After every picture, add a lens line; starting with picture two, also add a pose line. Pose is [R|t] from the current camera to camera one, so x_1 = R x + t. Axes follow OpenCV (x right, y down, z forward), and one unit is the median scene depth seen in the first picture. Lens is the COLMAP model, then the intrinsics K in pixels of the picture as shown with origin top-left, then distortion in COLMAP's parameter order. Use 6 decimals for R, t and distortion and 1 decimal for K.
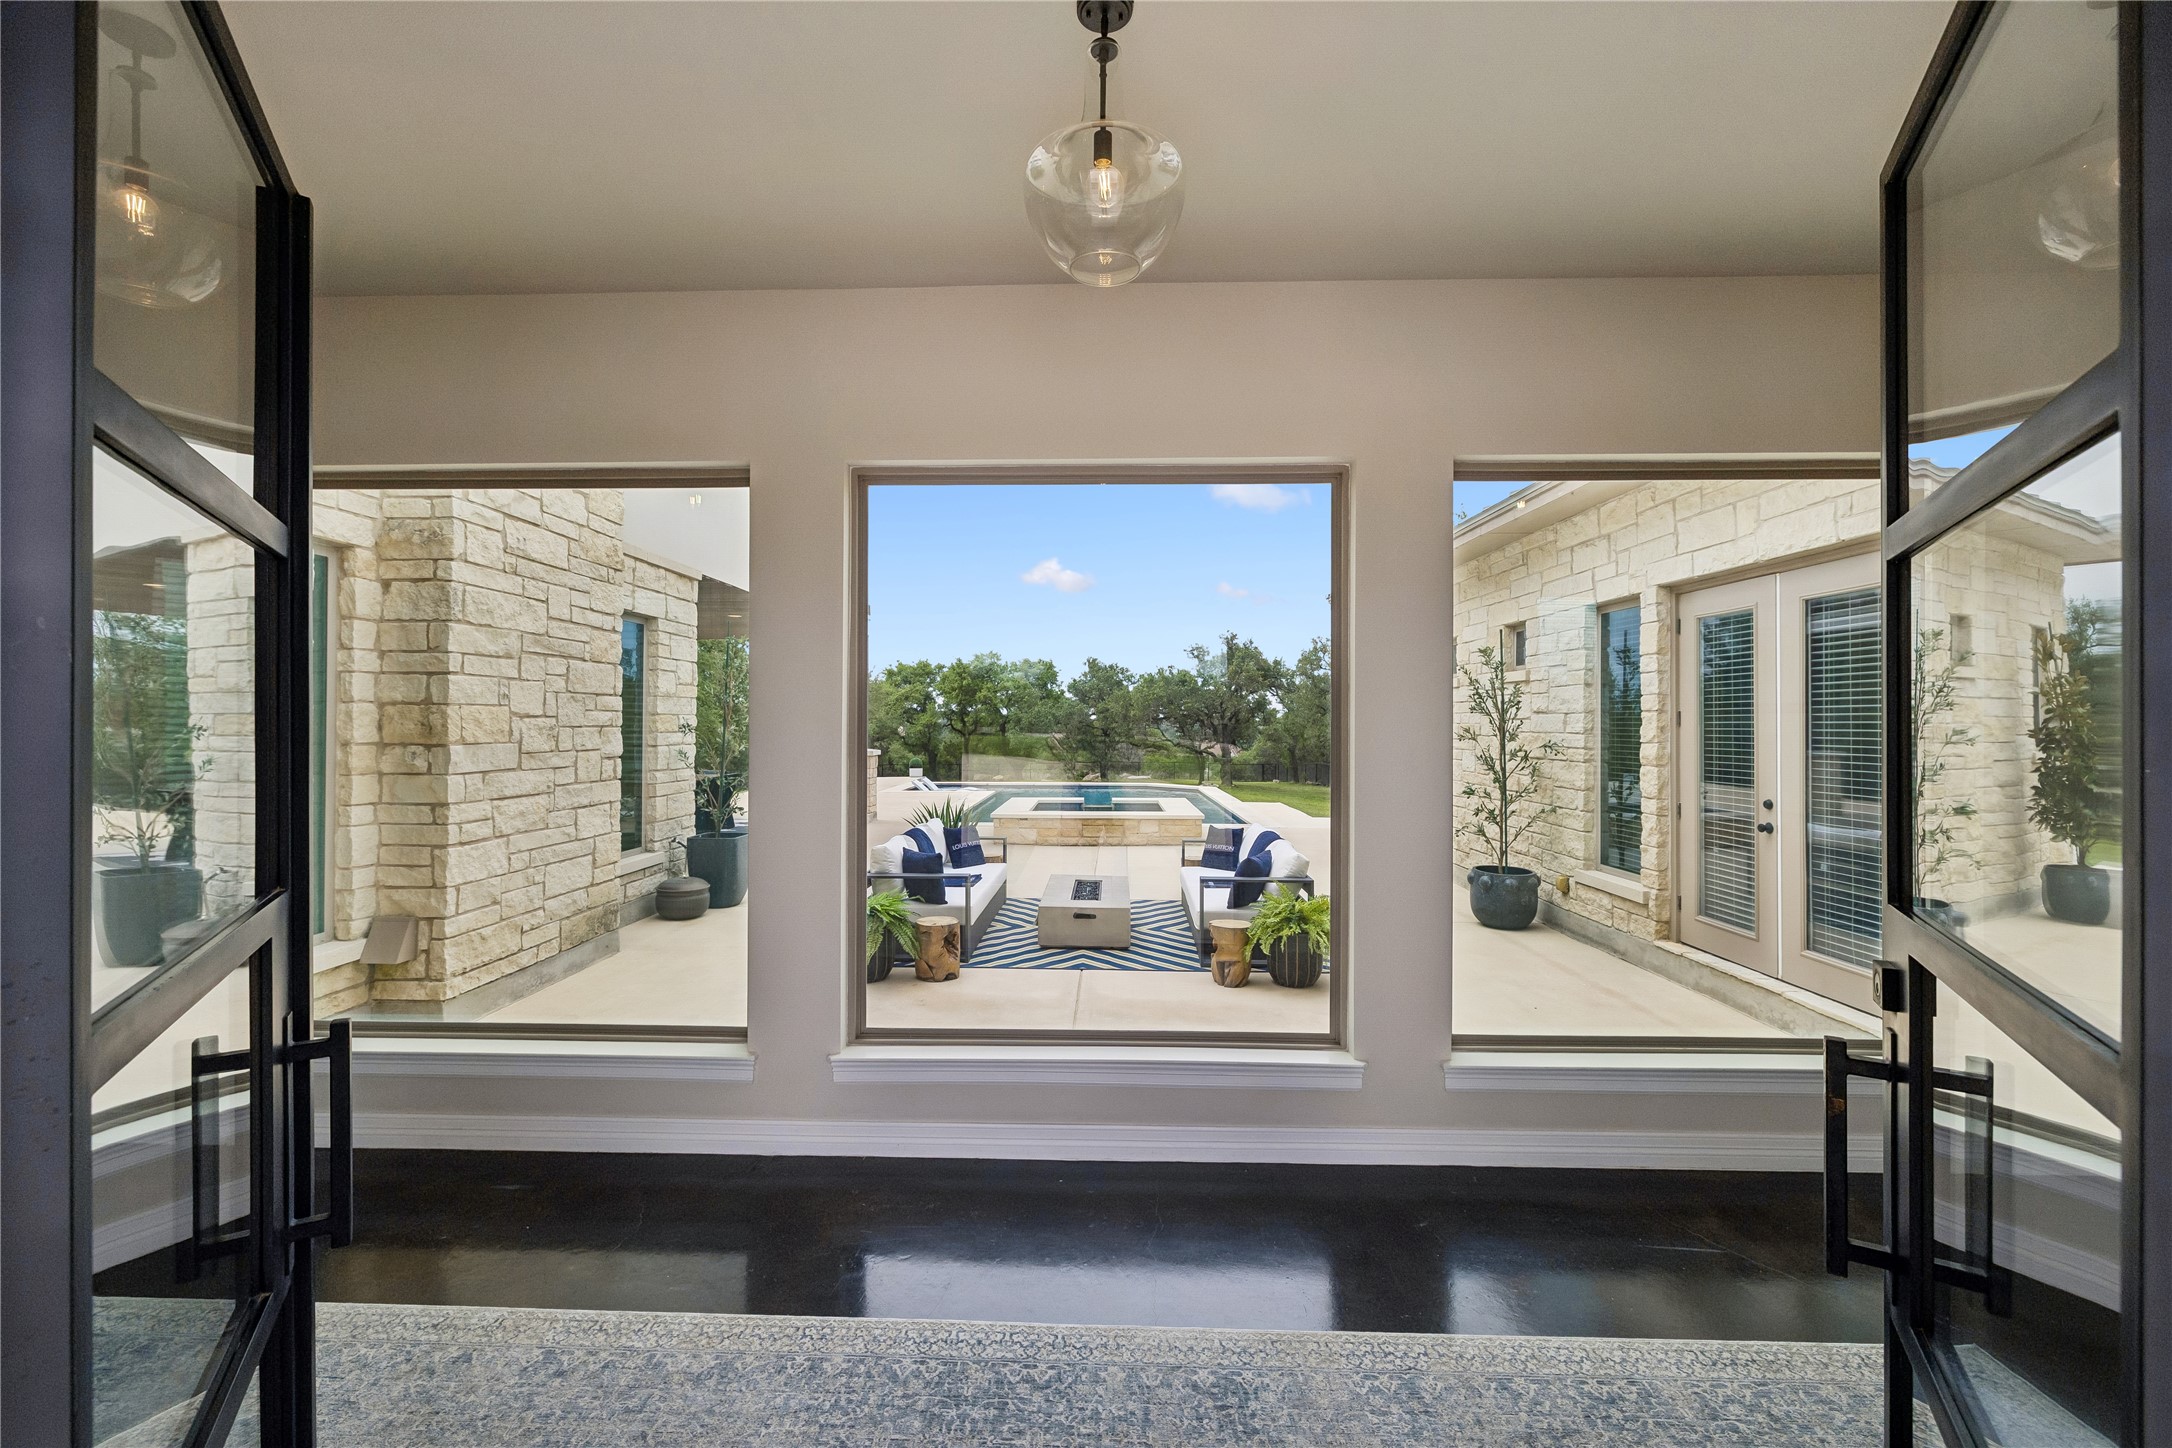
lens RADIAL K [[926.0, 0, 1091.0], [0, 926.0, 721.1], [0, 0, 1]] dist [0.002420, 0.000537]
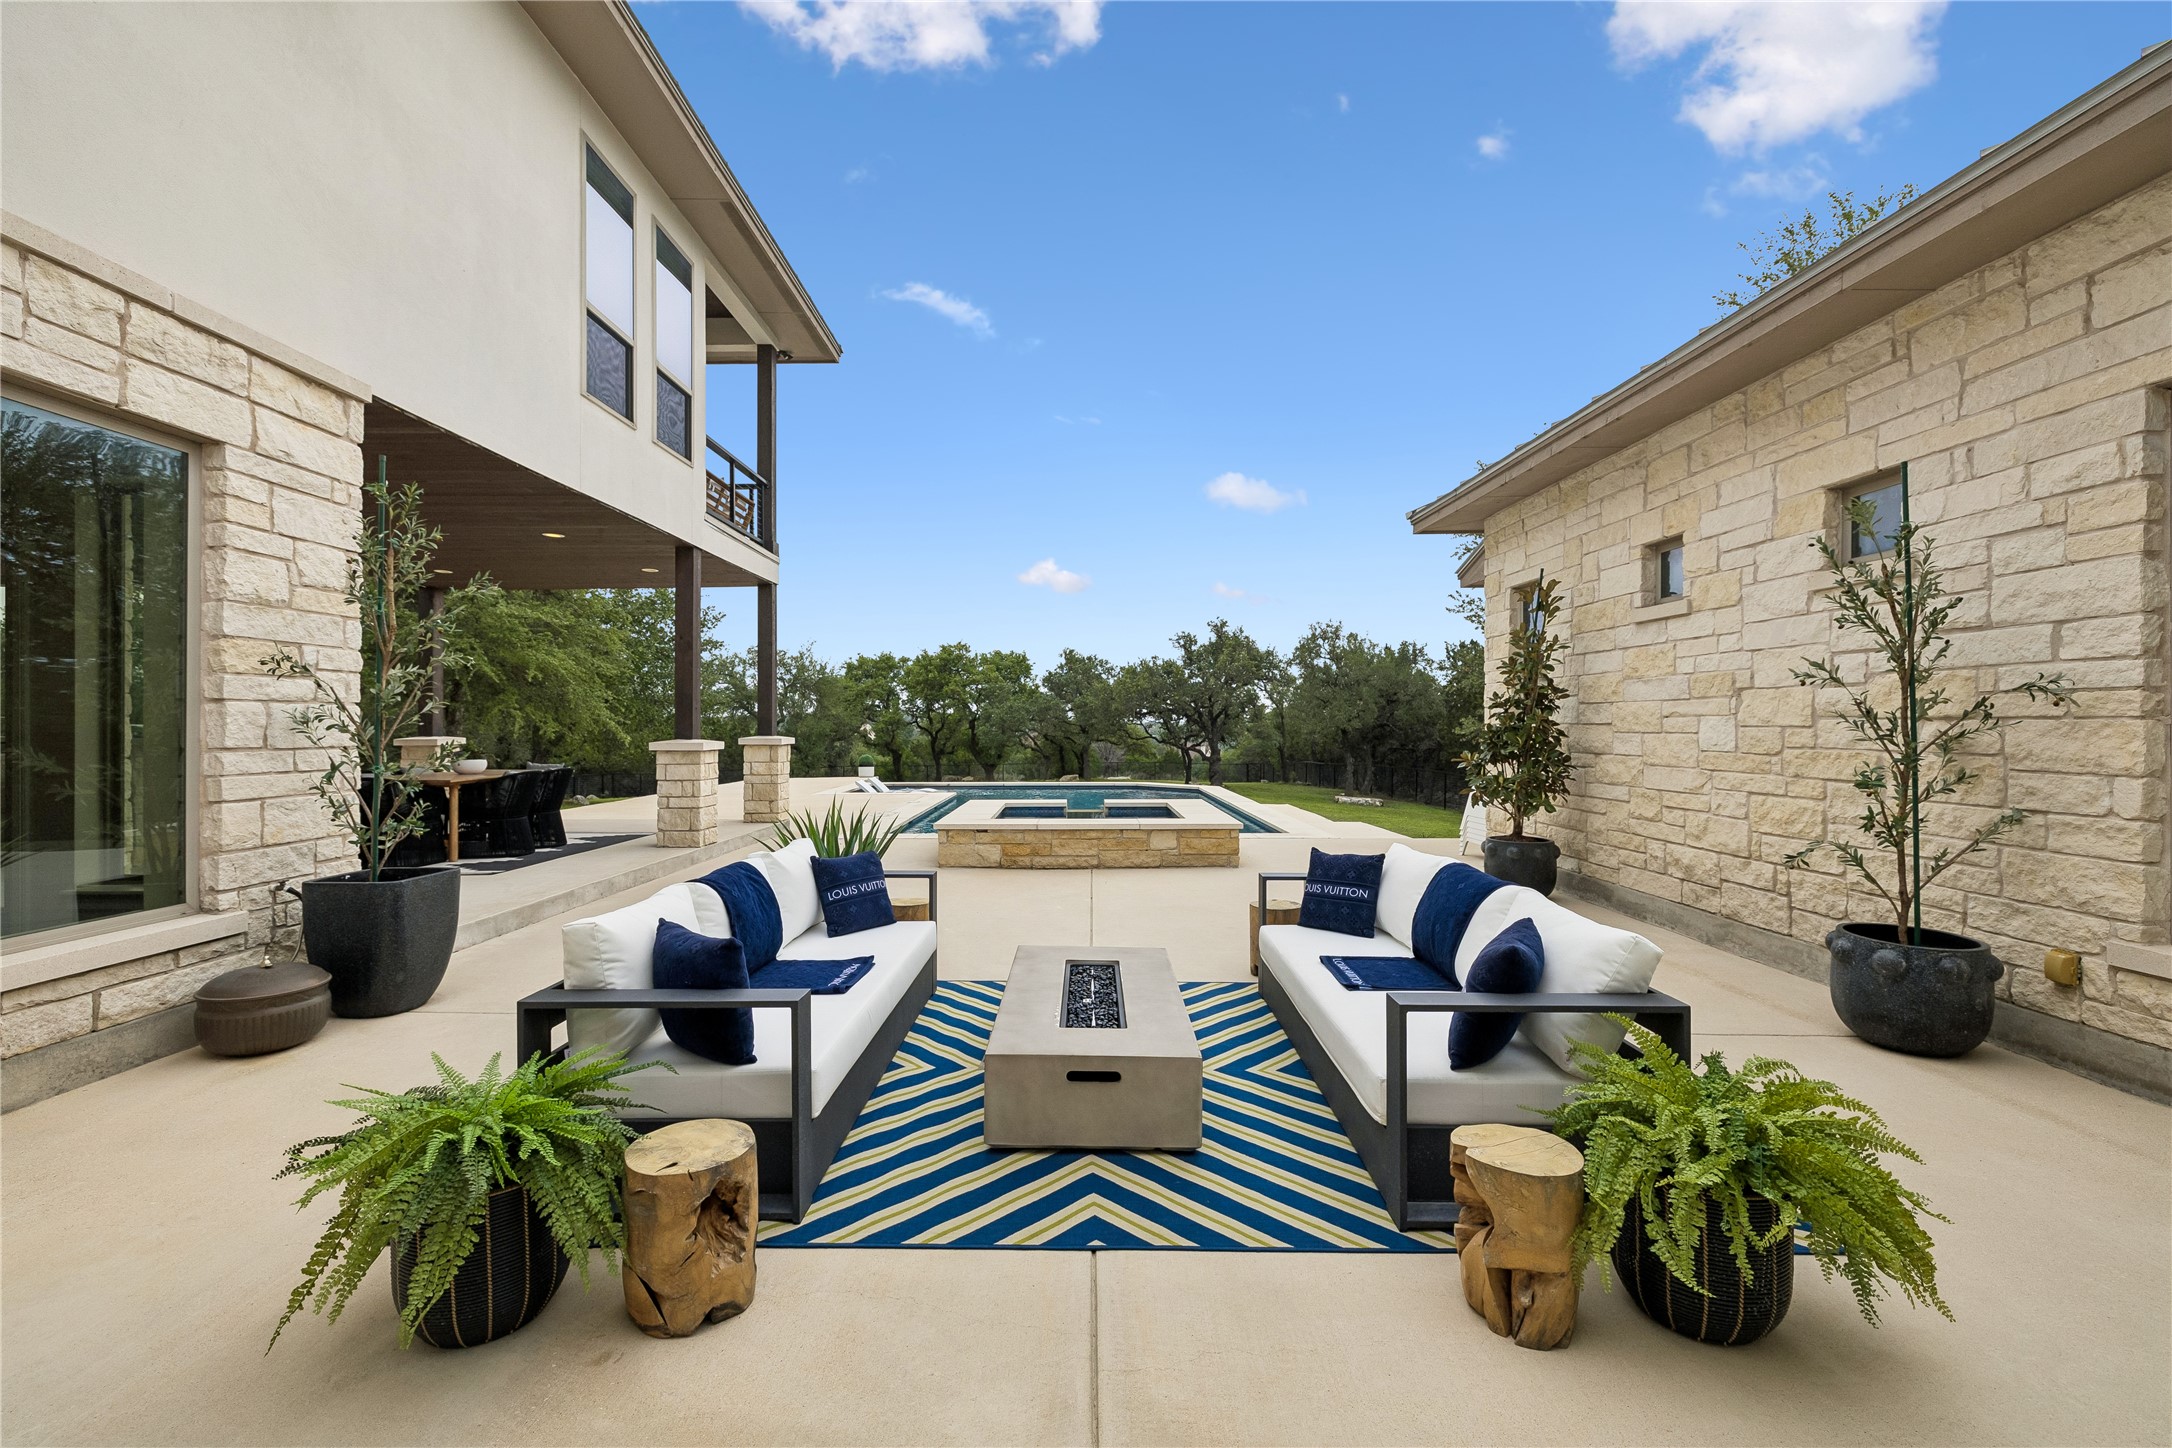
lens RADIAL K [[926.0, 0, 1096.8], [0, 926.0, 728.0], [0, 0, 1]] dist [0.002420, 0.000537]
pose [[0.999416, -0.003723, 0.033968, -0.015638], [0.003570, 0.999983, 0.004572, 0.039573], [-0.033984, -0.004449, 0.999412, 0.465979]]
